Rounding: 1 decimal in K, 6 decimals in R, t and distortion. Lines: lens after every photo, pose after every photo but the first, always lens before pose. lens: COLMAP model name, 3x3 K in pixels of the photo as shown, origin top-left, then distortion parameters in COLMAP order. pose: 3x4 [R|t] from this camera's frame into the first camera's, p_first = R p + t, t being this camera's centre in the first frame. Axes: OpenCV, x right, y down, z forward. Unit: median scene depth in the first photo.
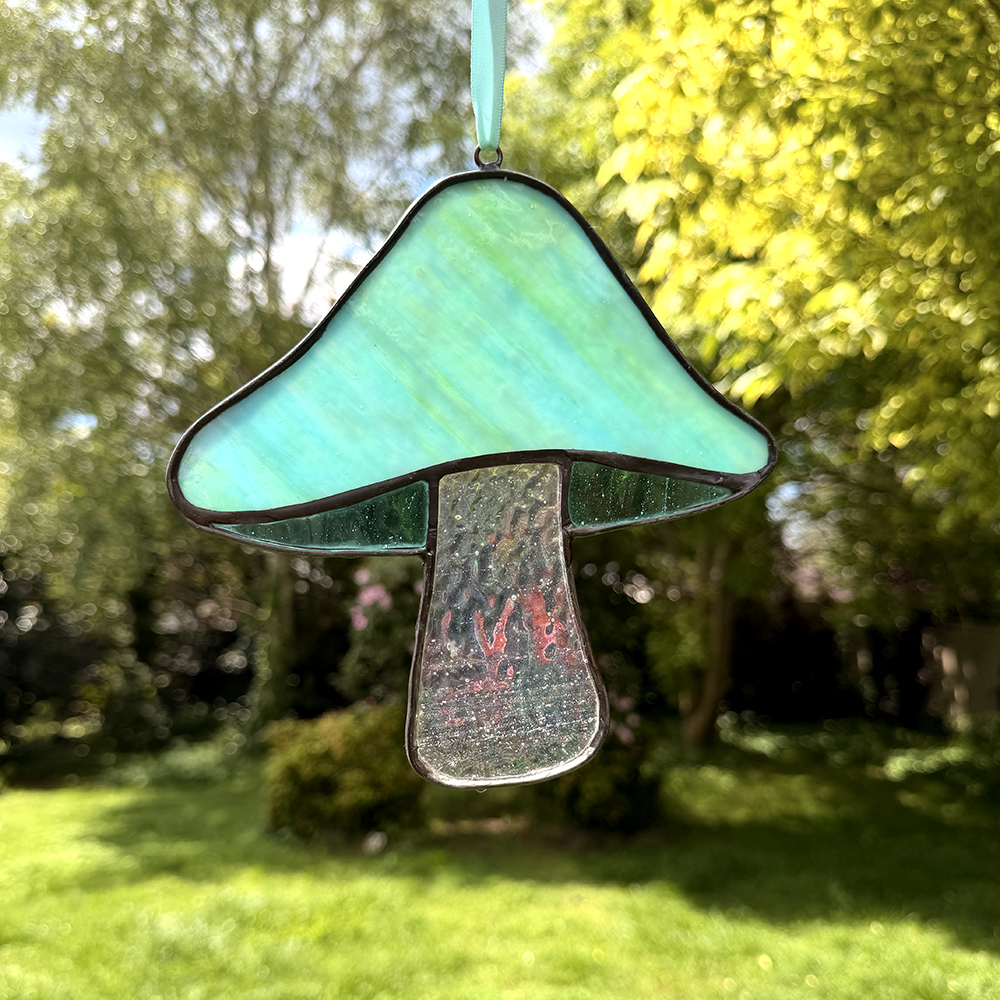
lens RADIAL K [[1230.1, 0, 530.9], [0, 1230.1, 581.7], [0, 0, 1]] dist [0.106145, -0.399896]
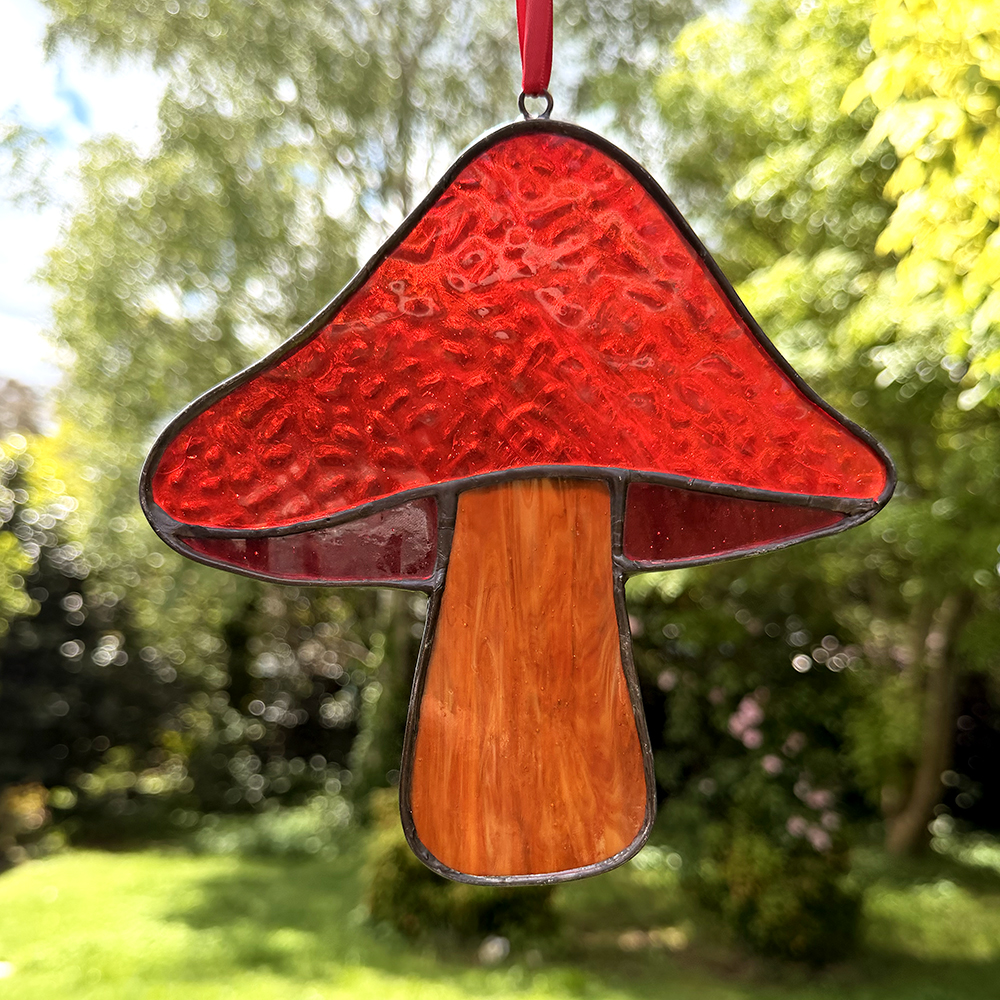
lens RADIAL K [[1309.9, 0, 472.5], [0, 1309.9, 572.7], [0, 0, 1]] dist [0.111447, -0.383735]
pose [[0.989389, 0.044252, -0.138386, -0.030318], [-0.051866, 0.997304, -0.051902, 0.010480], [0.135716, 0.058528, 0.989018, 0.125422]]
